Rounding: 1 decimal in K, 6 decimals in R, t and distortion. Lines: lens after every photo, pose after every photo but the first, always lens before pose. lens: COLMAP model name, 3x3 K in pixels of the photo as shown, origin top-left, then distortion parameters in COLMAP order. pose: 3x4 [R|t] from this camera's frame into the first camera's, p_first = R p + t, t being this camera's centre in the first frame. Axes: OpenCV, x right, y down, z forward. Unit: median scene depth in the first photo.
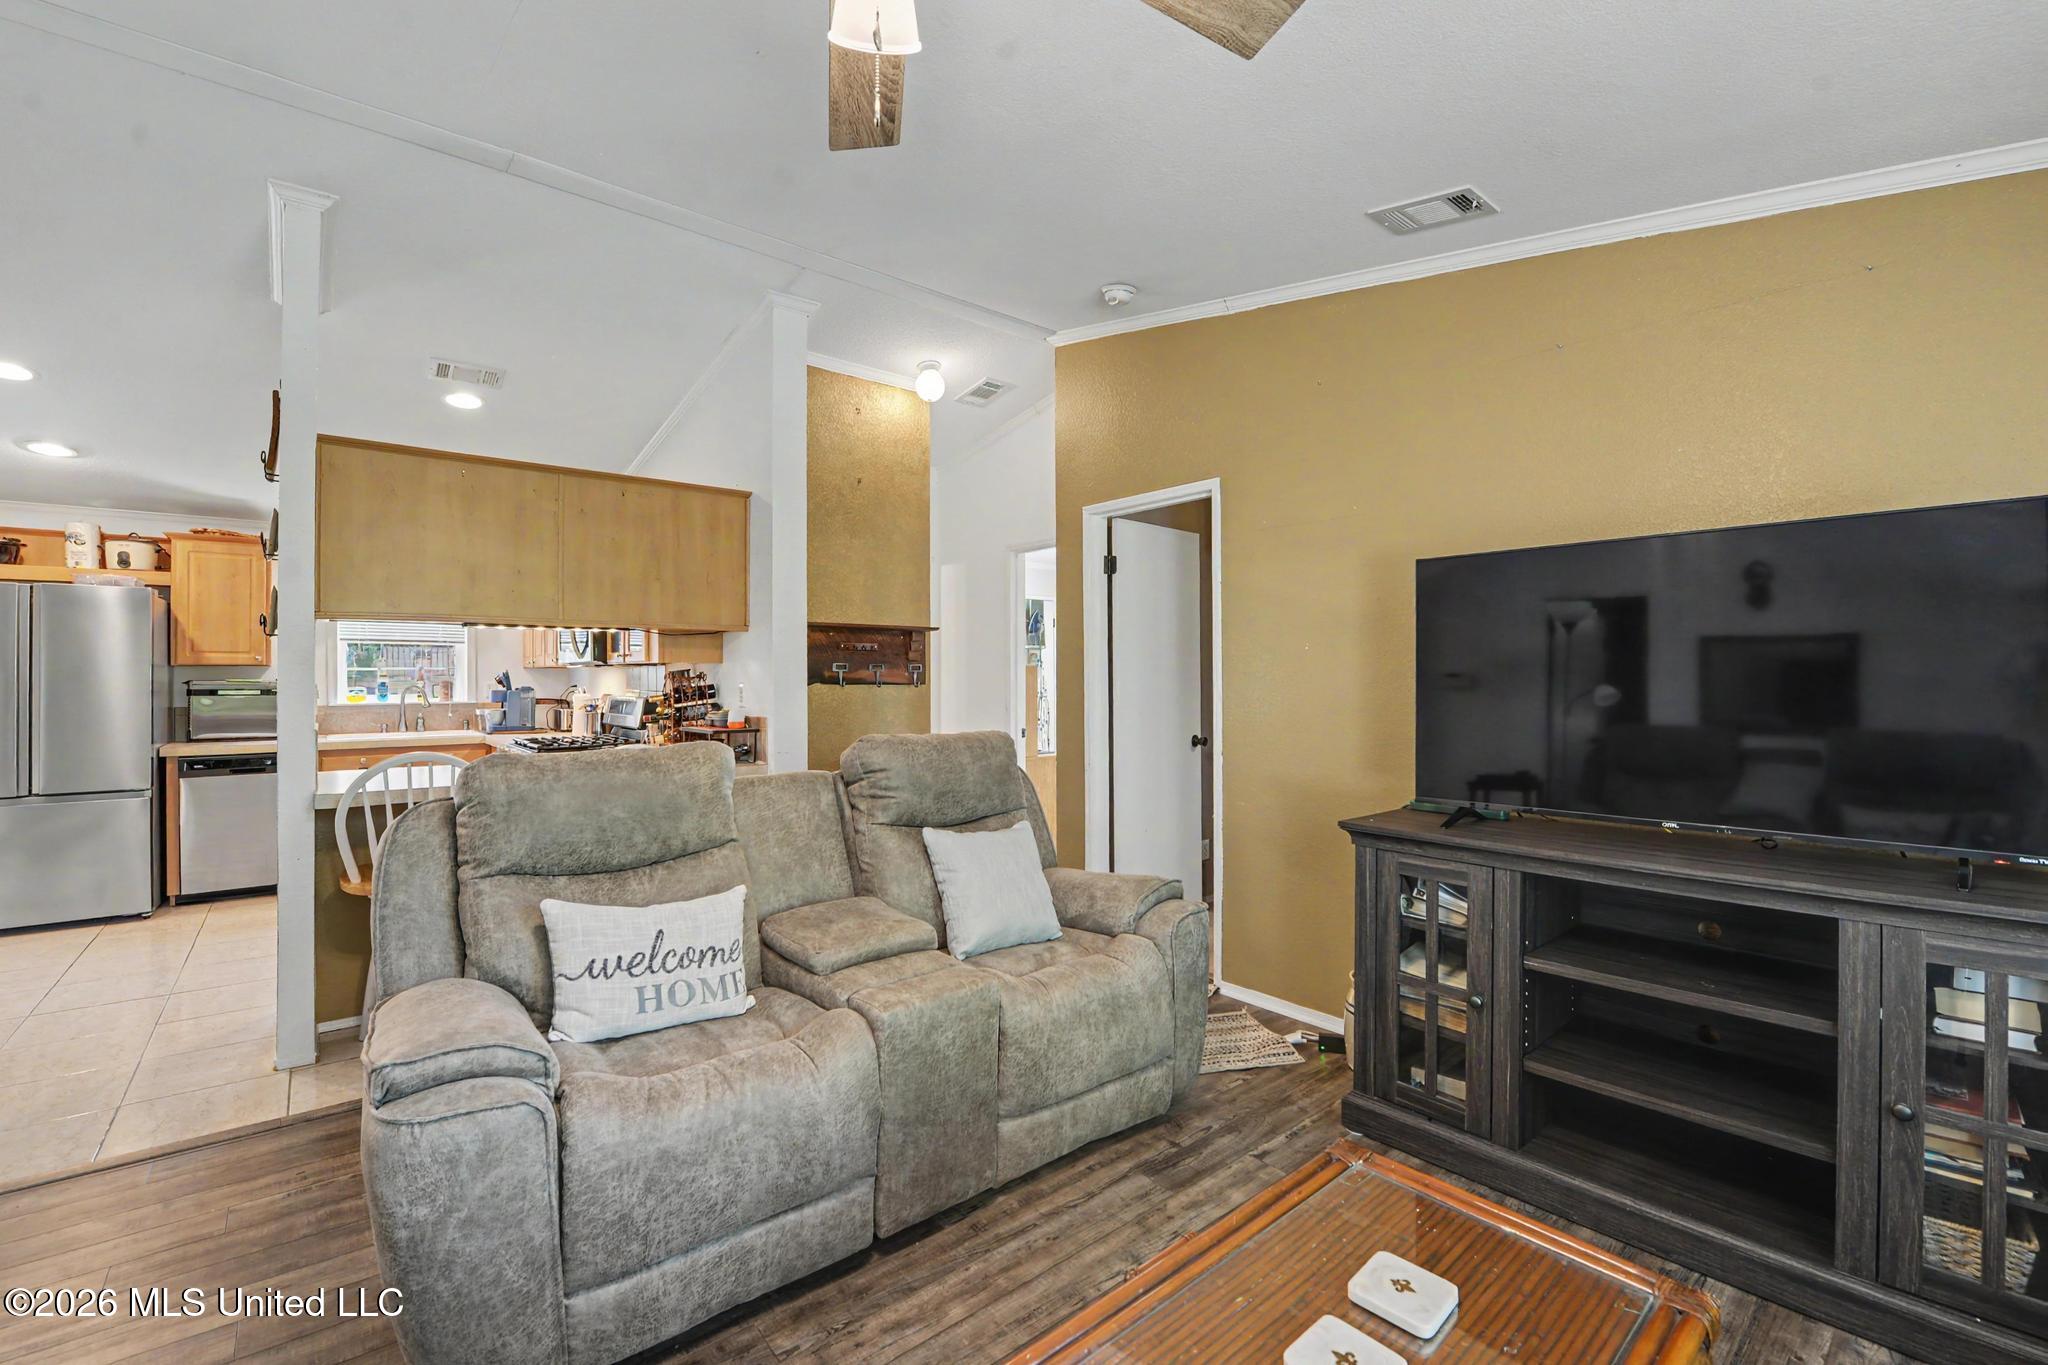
lens RADIAL K [[845.7, 0, 1012.7], [0, 845.7, 668.2], [0, 0, 1]] dist [-0.018456, -0.001679]
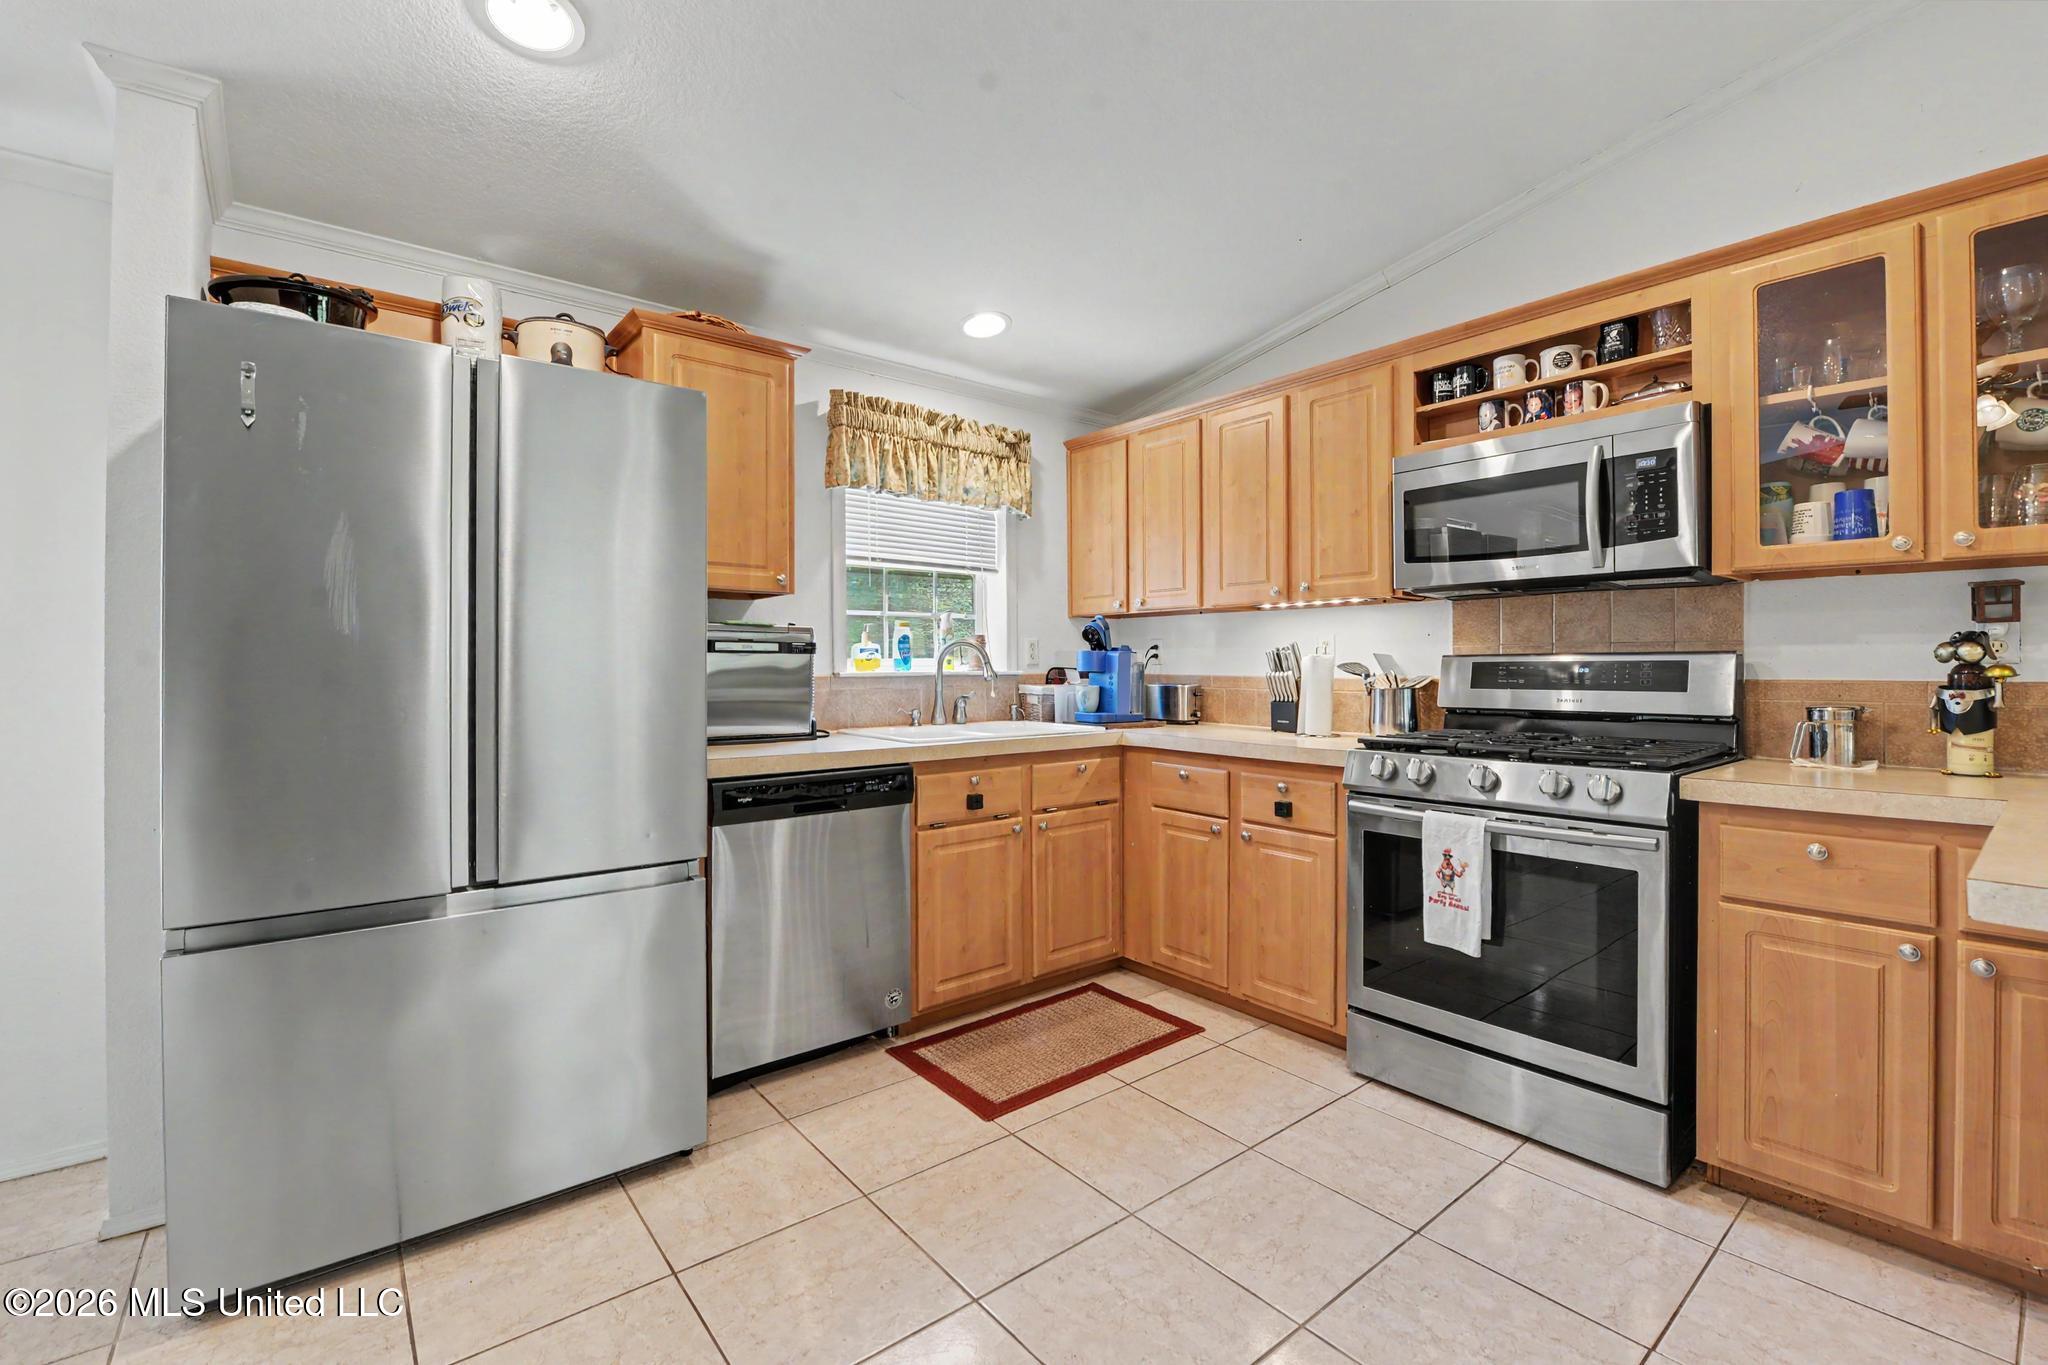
lens RADIAL K [[873.3, 0, 1024.2], [0, 873.3, 666.7], [0, 0, 1]] dist [-0.020468, 0.000113]
pose [[0.999995, 0.002744, -0.001344, -0.787310], [-0.002732, 0.999953, 0.009313, 0.037310], [0.001369, -0.009309, 0.999956, 0.487166]]
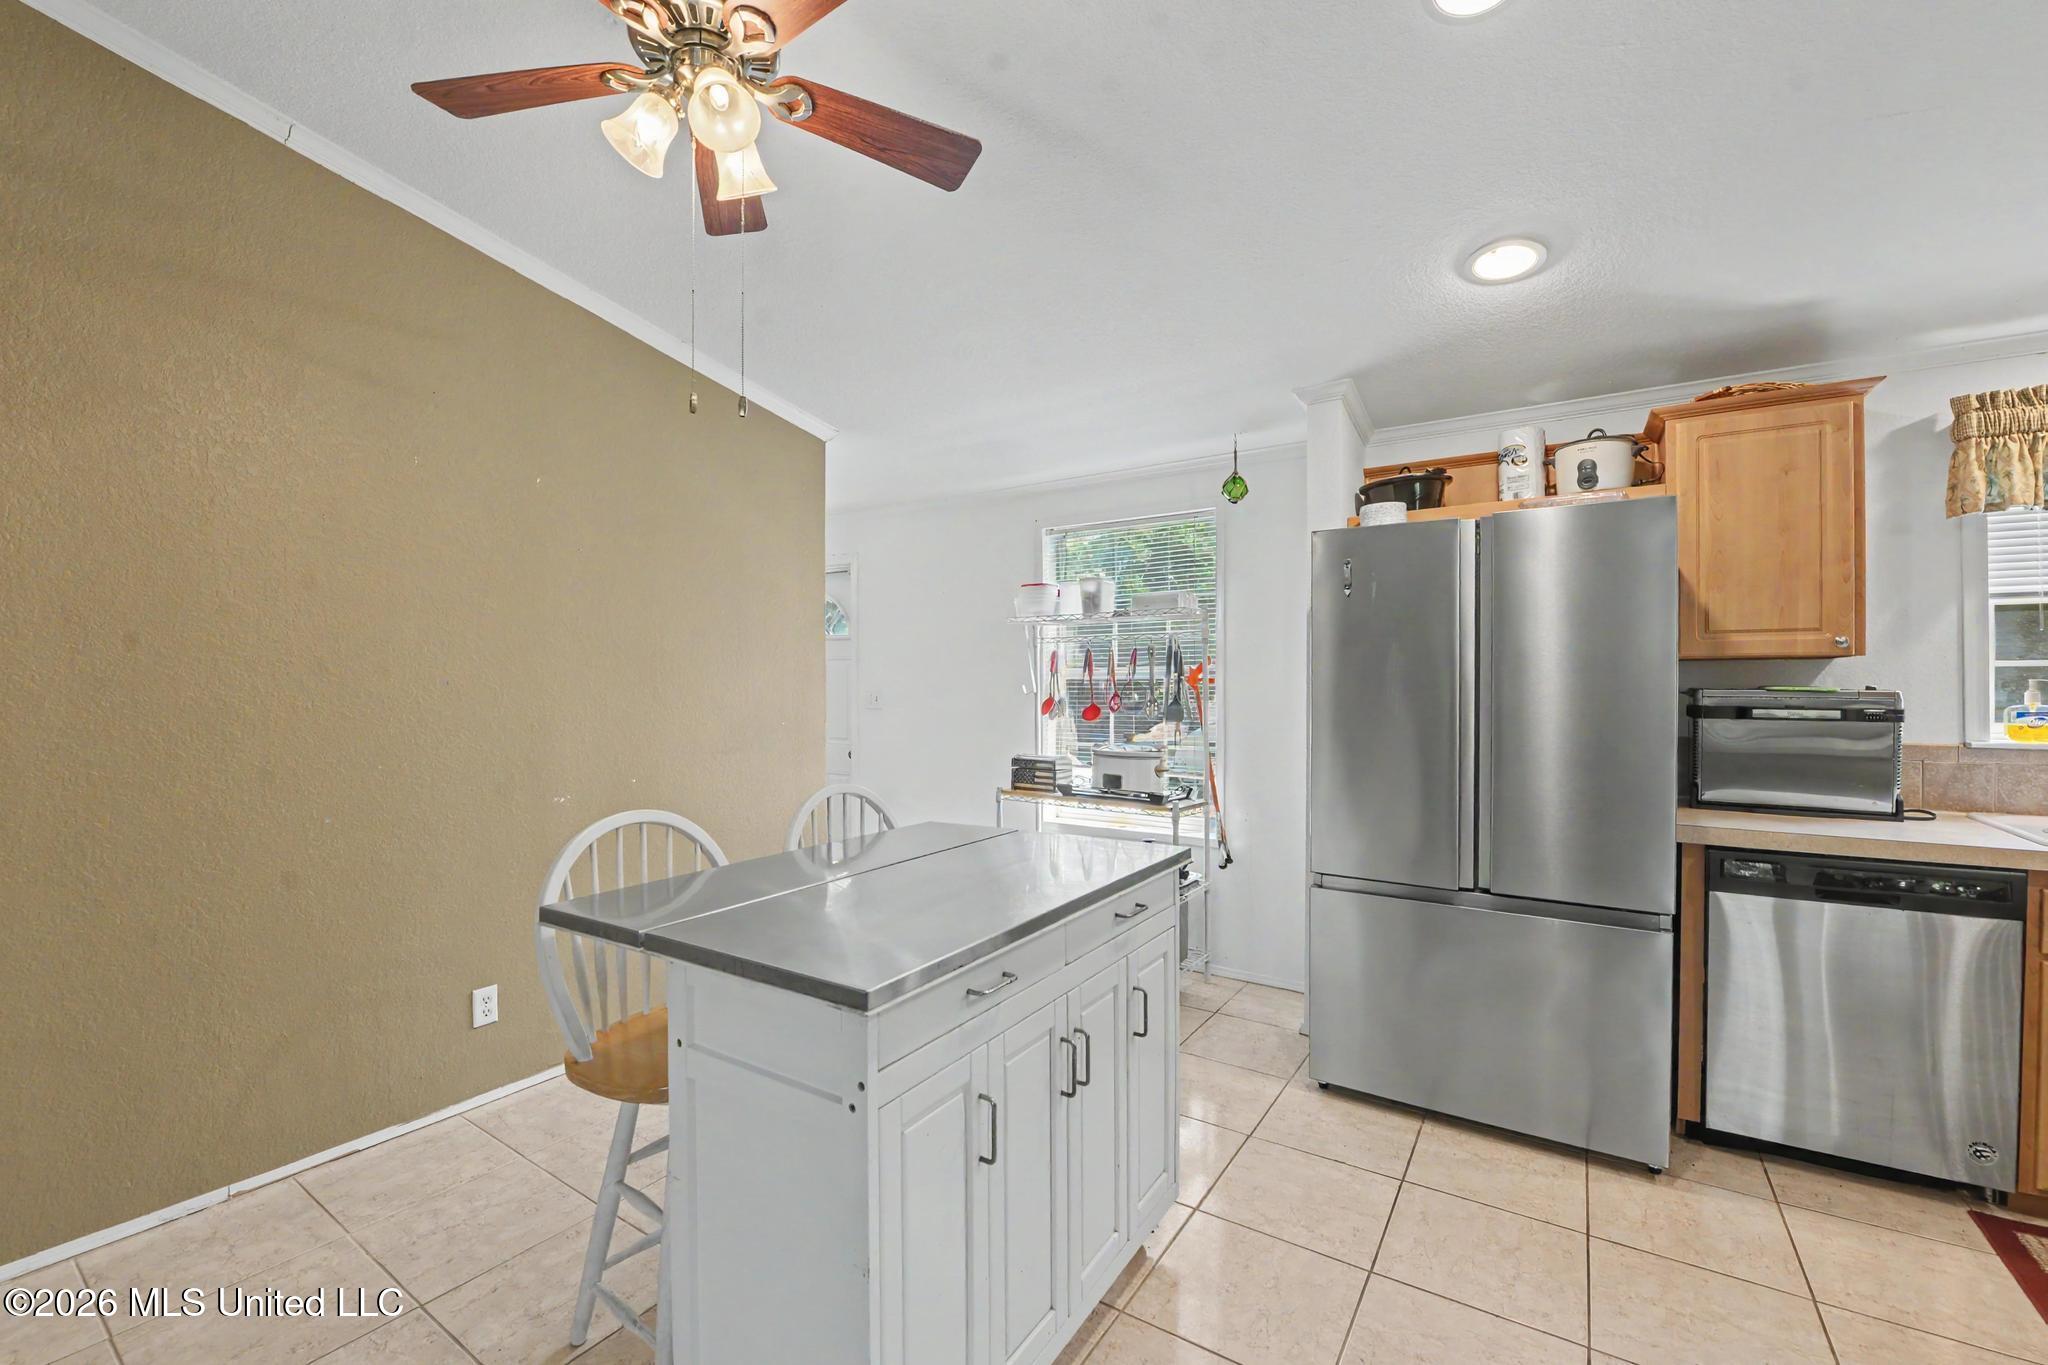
lens RADIAL K [[845.7, 0, 1014.0], [0, 845.7, 681.2], [0, 0, 1]] dist [-0.018456, -0.001679]
pose [[0.295401, -0.000202, -0.955373, -0.624640], [0.005986, 0.999981, 0.001639, 0.007330], [0.955354, -0.006203, 0.295397, 0.438835]]
